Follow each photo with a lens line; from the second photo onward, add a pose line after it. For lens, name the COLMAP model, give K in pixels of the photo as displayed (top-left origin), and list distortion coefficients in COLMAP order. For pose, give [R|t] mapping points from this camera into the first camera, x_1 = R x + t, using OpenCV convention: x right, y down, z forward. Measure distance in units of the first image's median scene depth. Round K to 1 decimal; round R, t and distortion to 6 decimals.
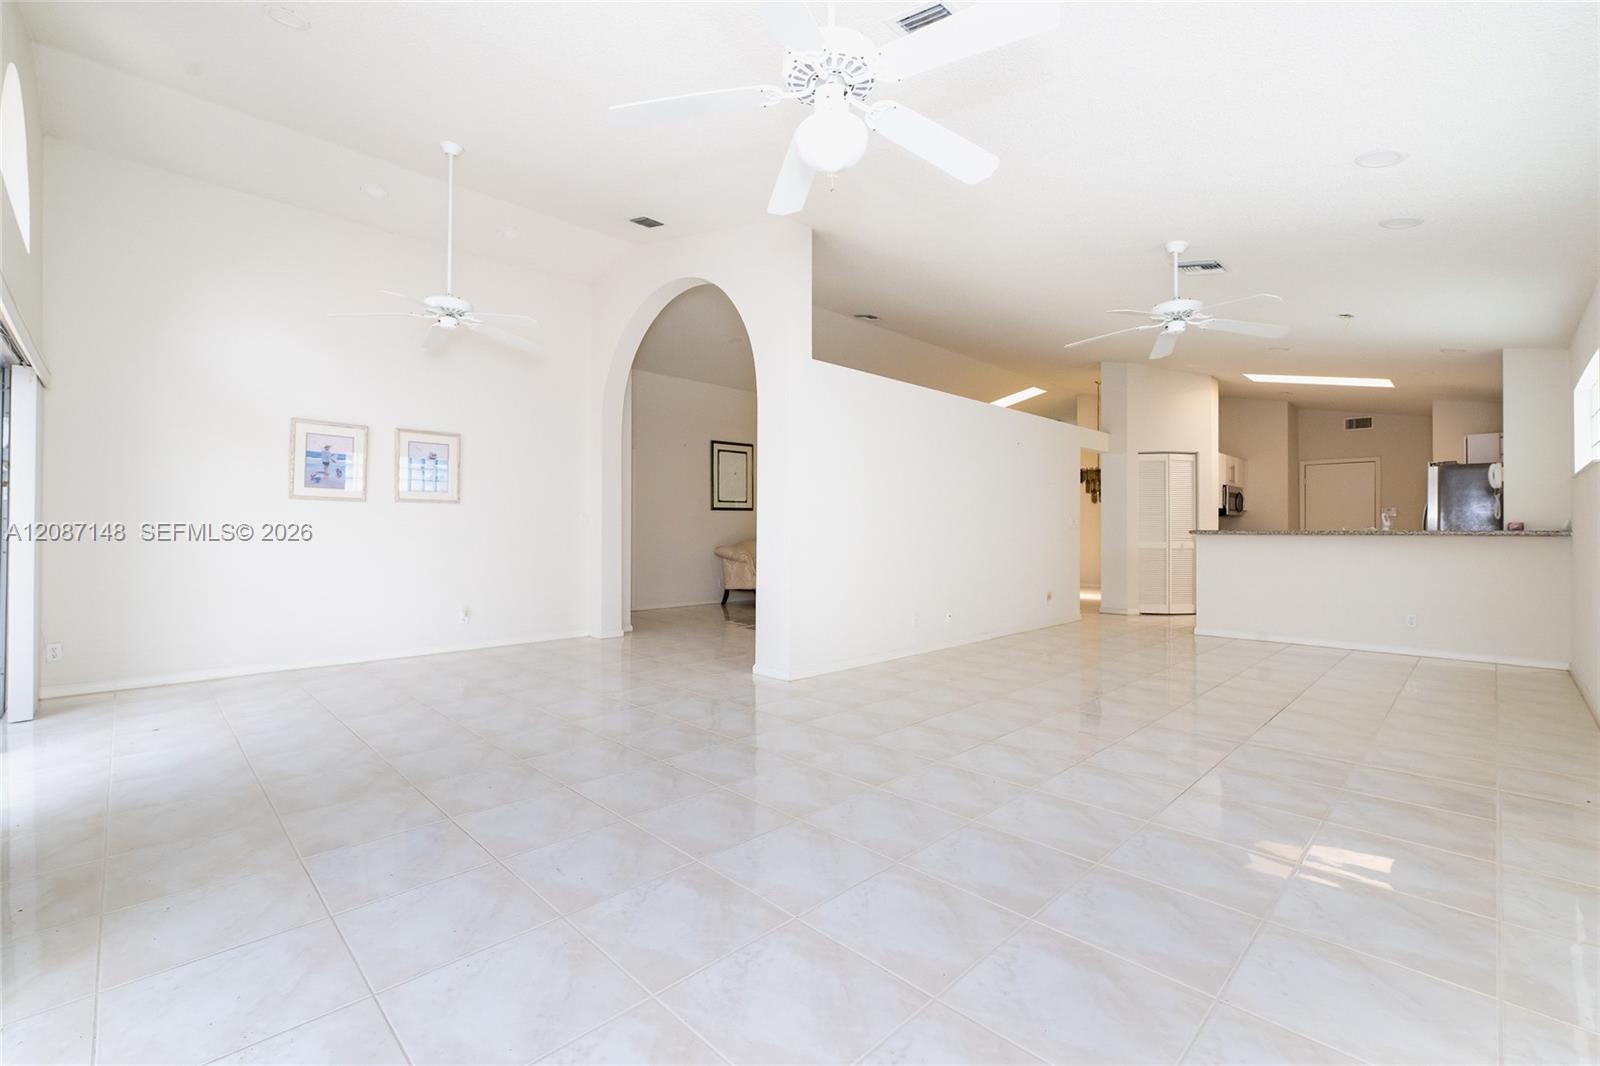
lens RADIAL K [[687.1, 0, 804.2], [0, 687.1, 533.4], [0, 0, 1]] dist [0.000516, -0.000587]
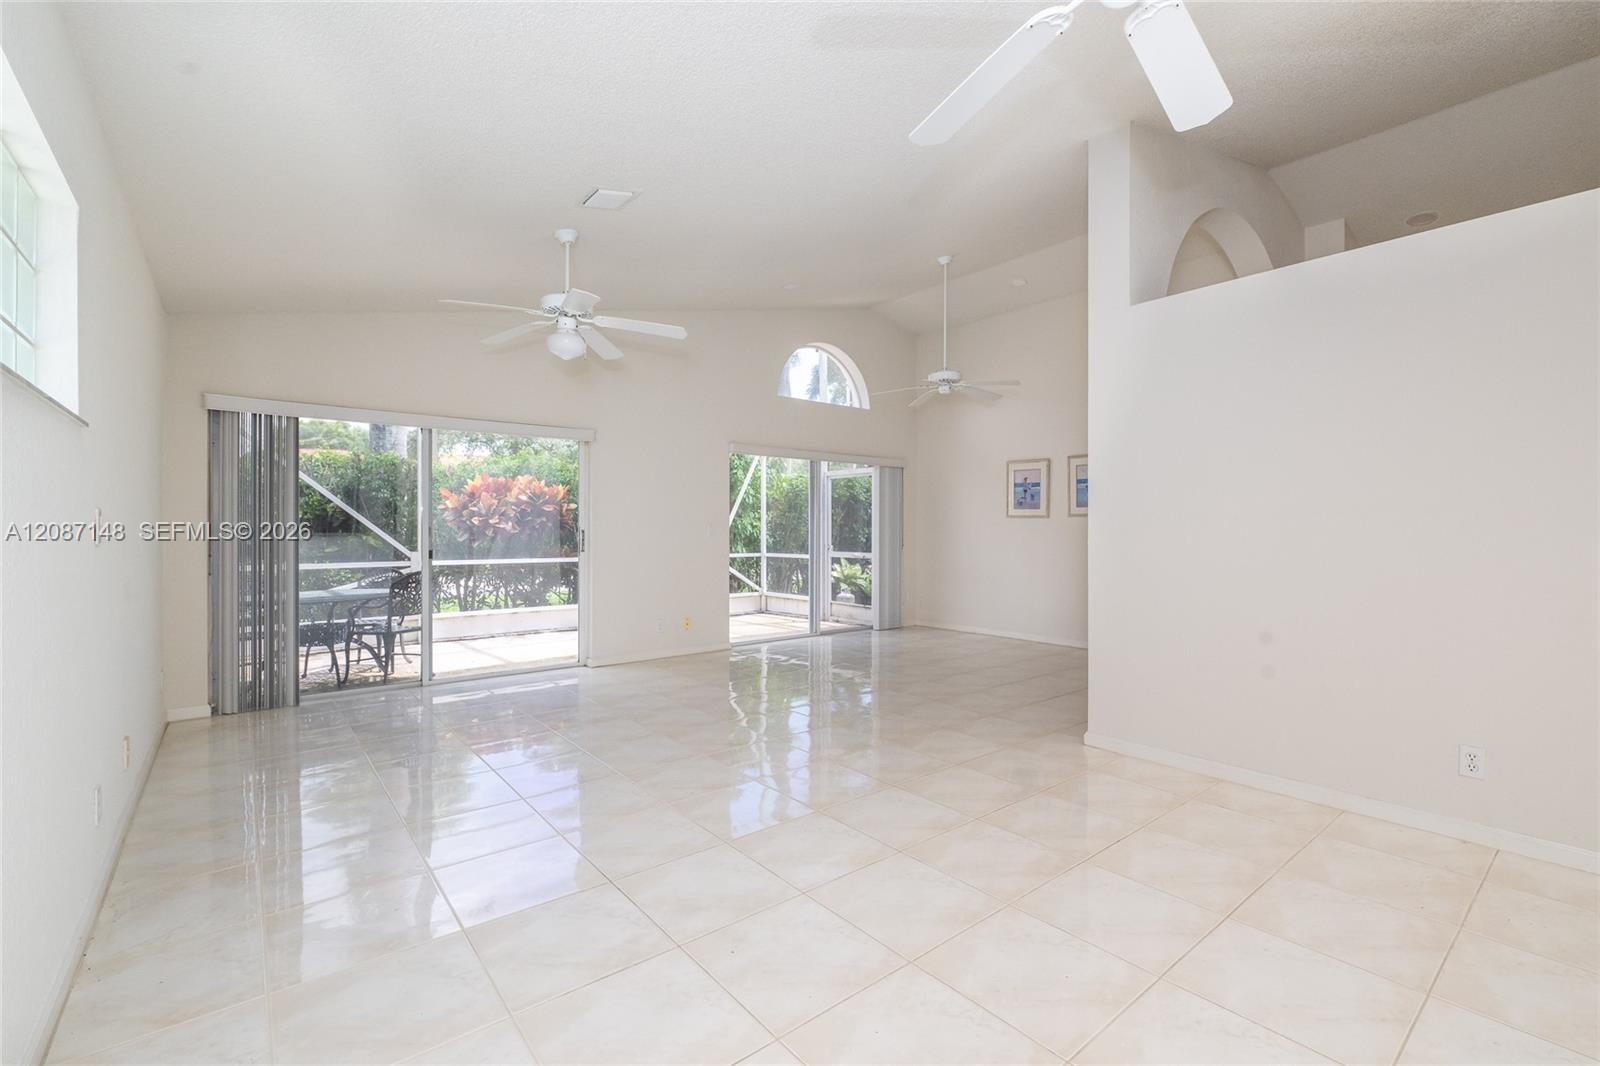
lens RADIAL K [[687.1, 0, 797.2], [0, 687.1, 528.9], [0, 0, 1]] dist [0.000516, -0.000587]
pose [[-0.098679, -0.004183, -0.995111, 0.699879], [-0.001133, 0.999991, -0.004091, -0.020418], [0.995119, 0.000724, -0.098683, 0.686017]]
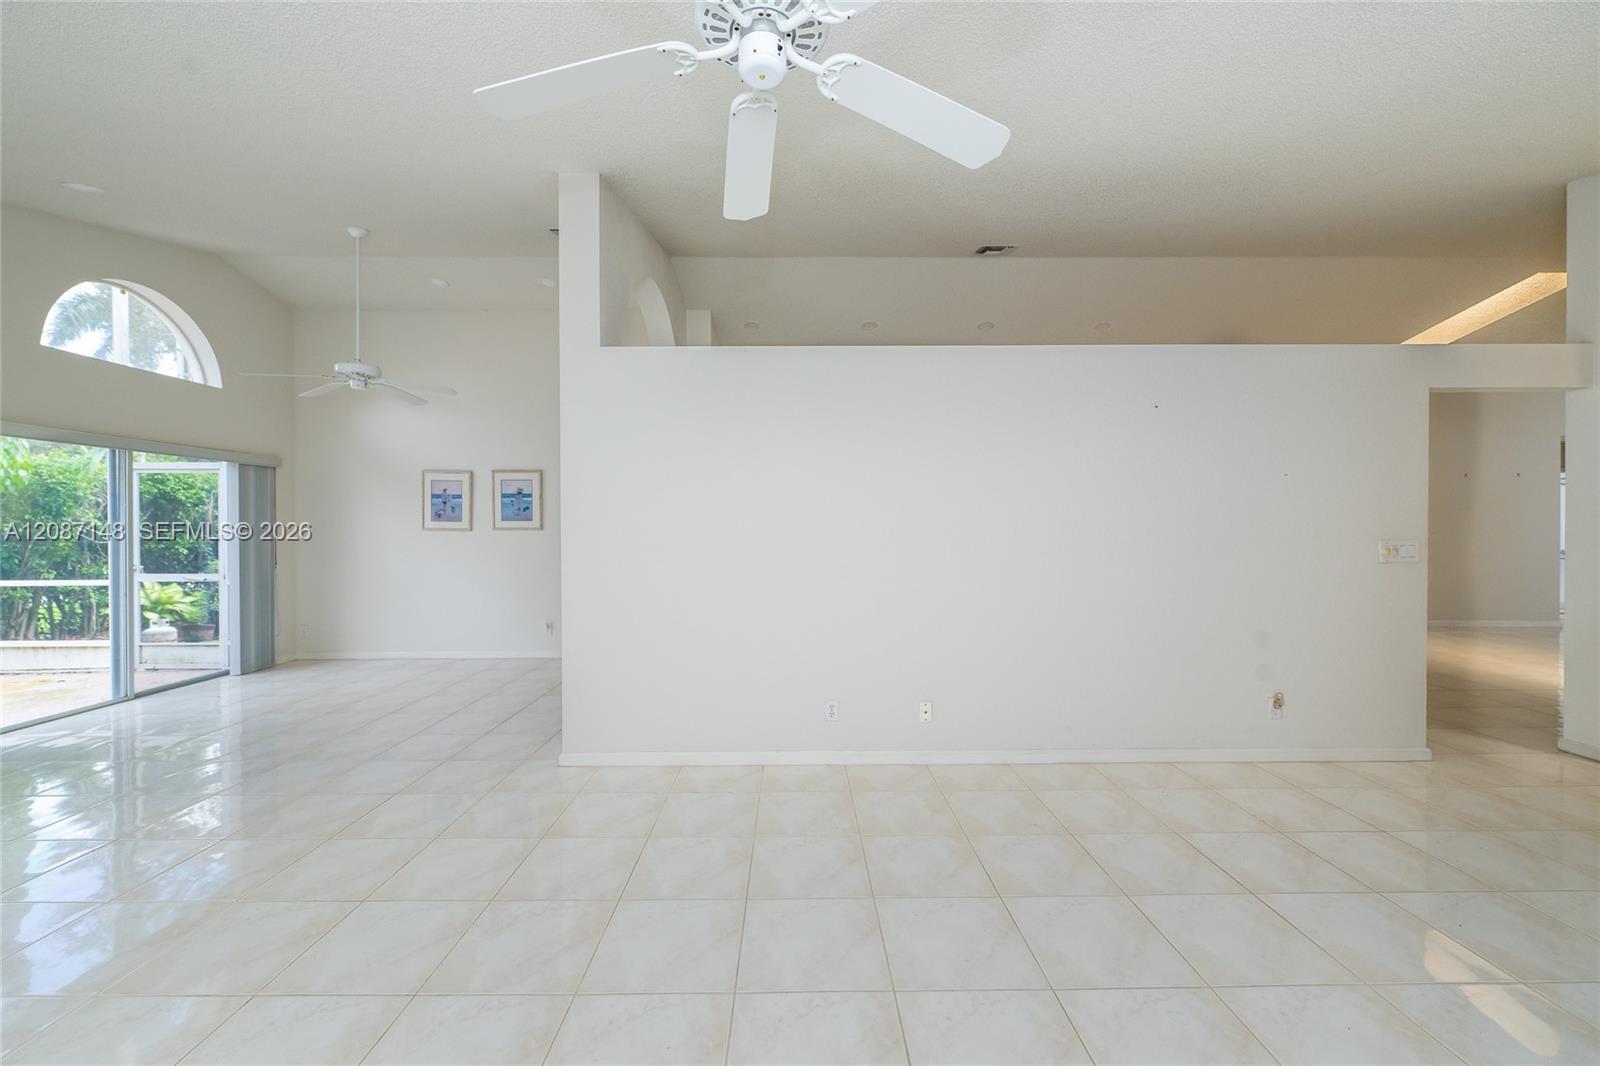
lens RADIAL K [[628.7, 0, 793.8], [0, 628.7, 532.3], [0, 0, 1]] dist [0.001993, -0.000264]
pose [[0.710702, -0.000058, -0.703493, 0.610331], [0.005028, 0.999975, 0.004997, -0.047927], [0.703475, -0.007088, 0.710685, 0.619261]]
